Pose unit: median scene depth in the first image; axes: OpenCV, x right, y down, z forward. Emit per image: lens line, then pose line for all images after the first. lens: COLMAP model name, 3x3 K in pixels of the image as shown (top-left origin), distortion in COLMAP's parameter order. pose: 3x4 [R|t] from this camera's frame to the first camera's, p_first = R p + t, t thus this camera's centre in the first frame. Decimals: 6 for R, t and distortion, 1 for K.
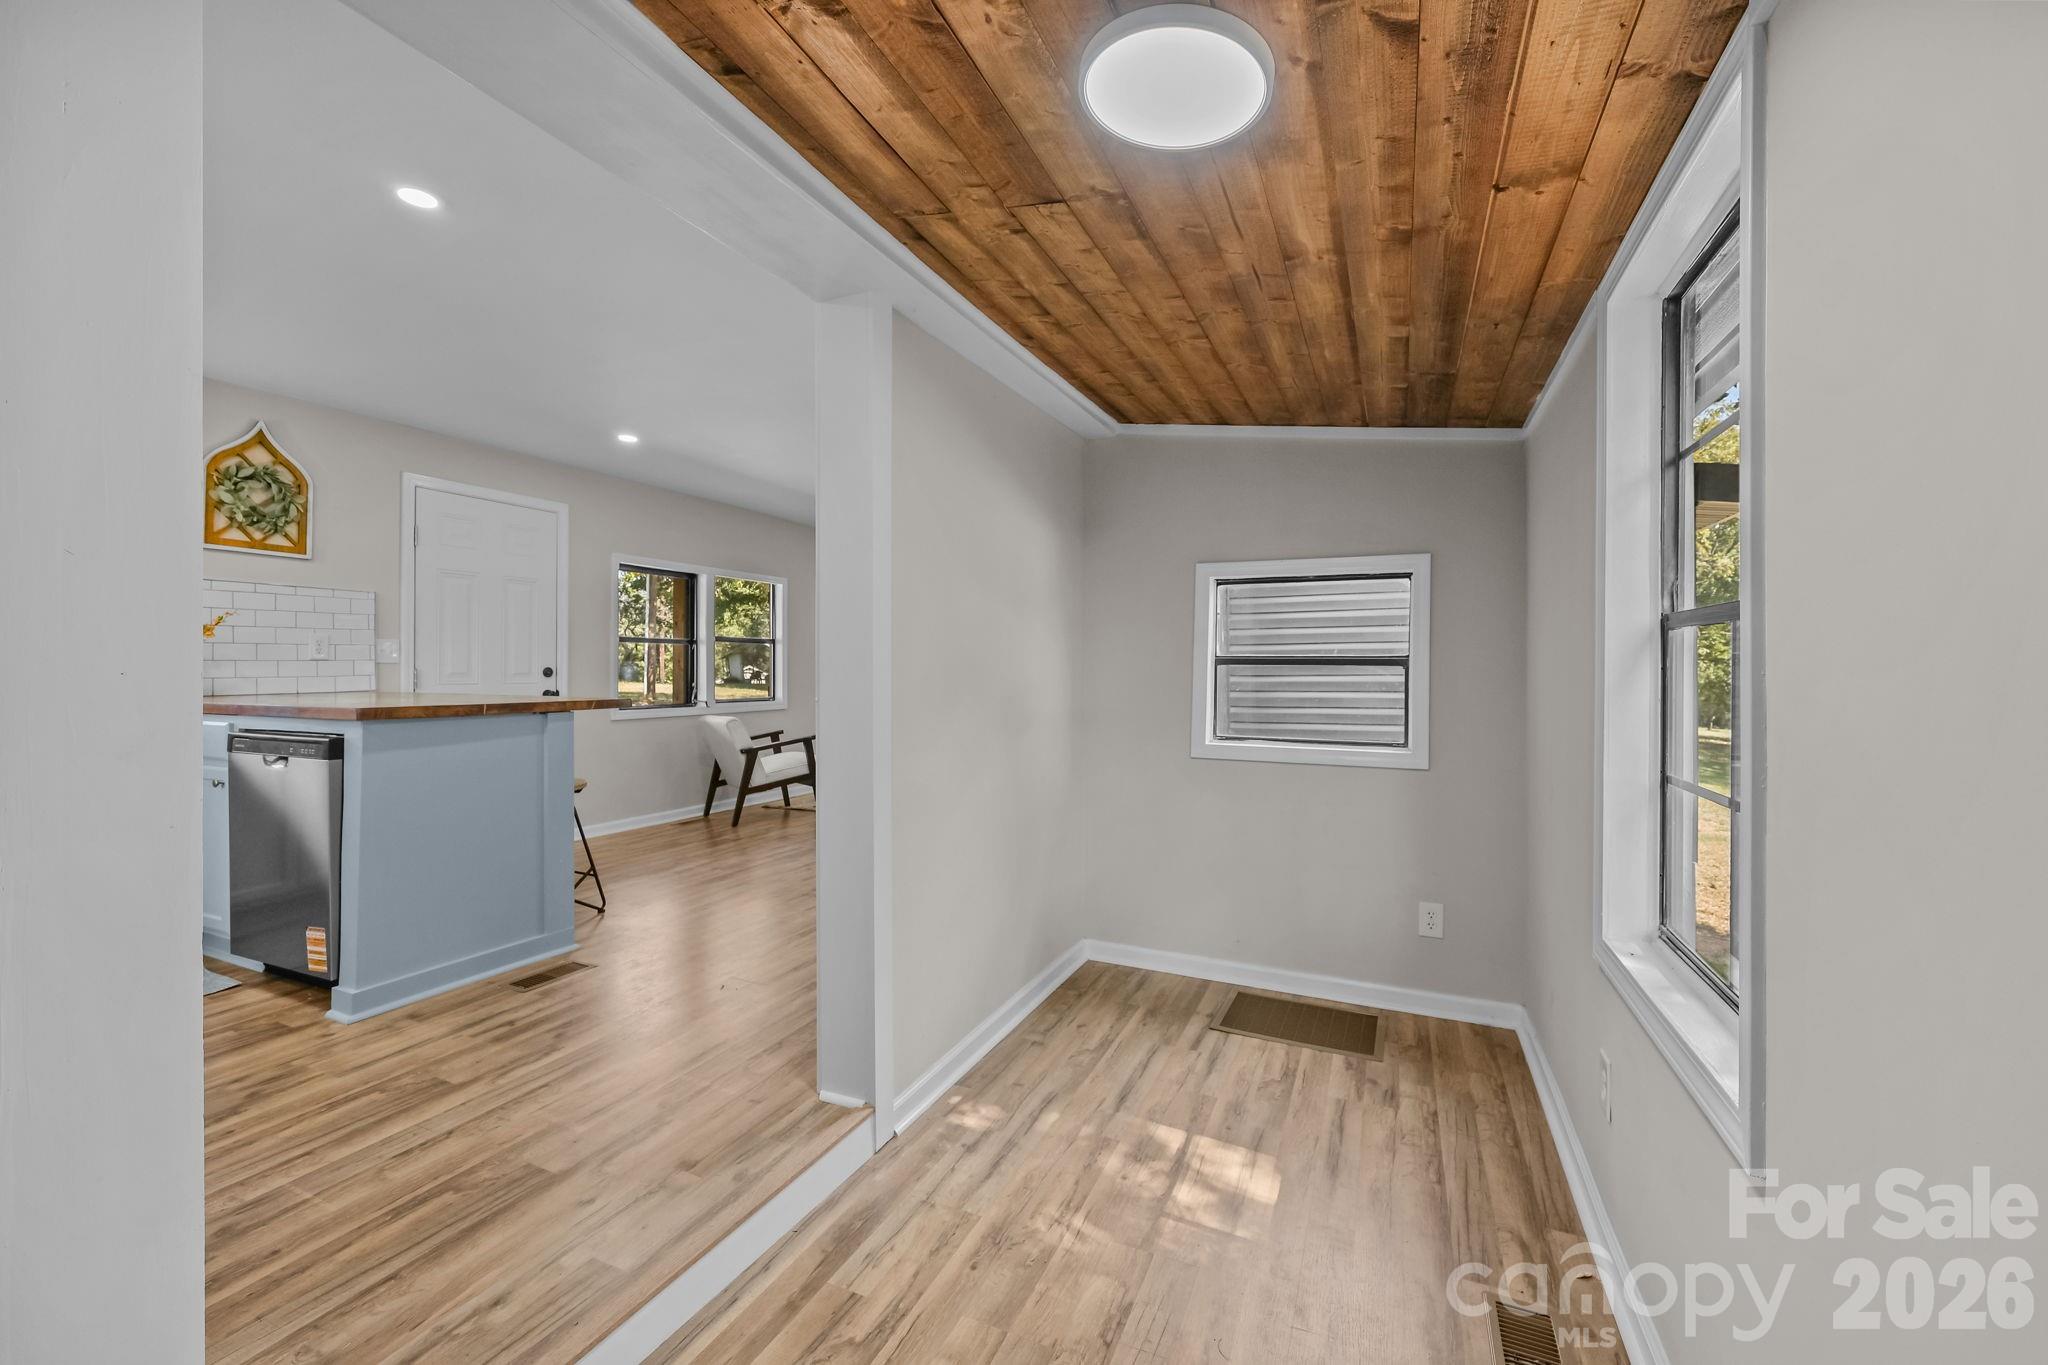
lens RADIAL K [[861.9, 0, 1020.8], [0, 861.9, 656.8], [0, 0, 1]] dist [-0.000399, 0.000238]
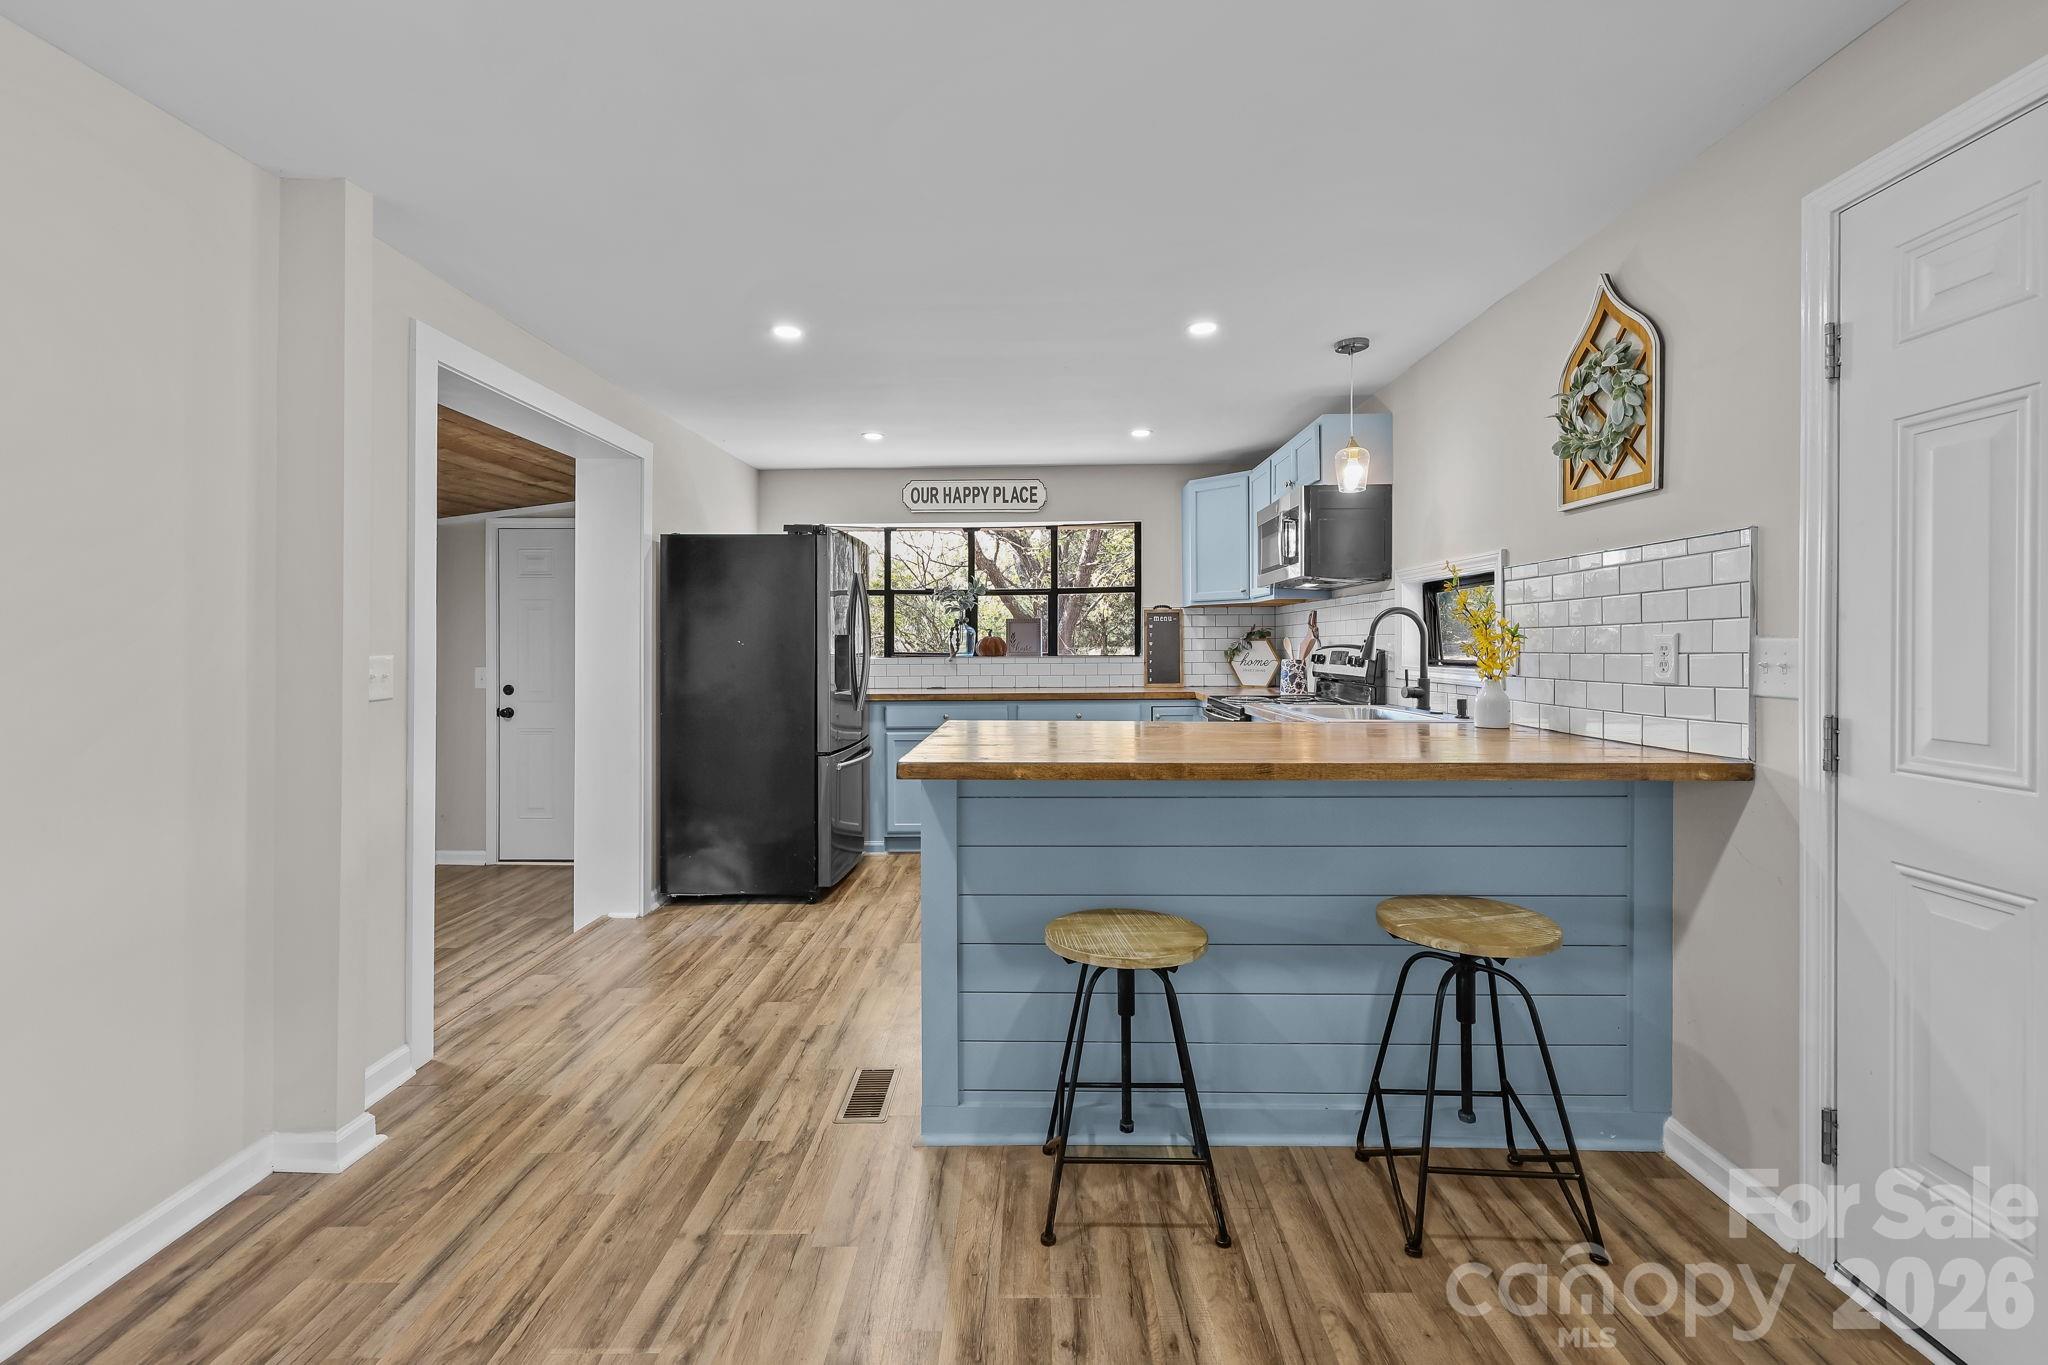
lens RADIAL K [[861.9, 0, 1020.8], [0, 861.9, 656.8], [0, 0, 1]] dist [-0.000399, 0.000238]
pose [[-0.912607, -0.000293, -0.408837, -0.446138], [0.000102, 1.000000, -0.000946, -0.020490], [0.408837, -0.000905, -0.912607, 2.195120]]
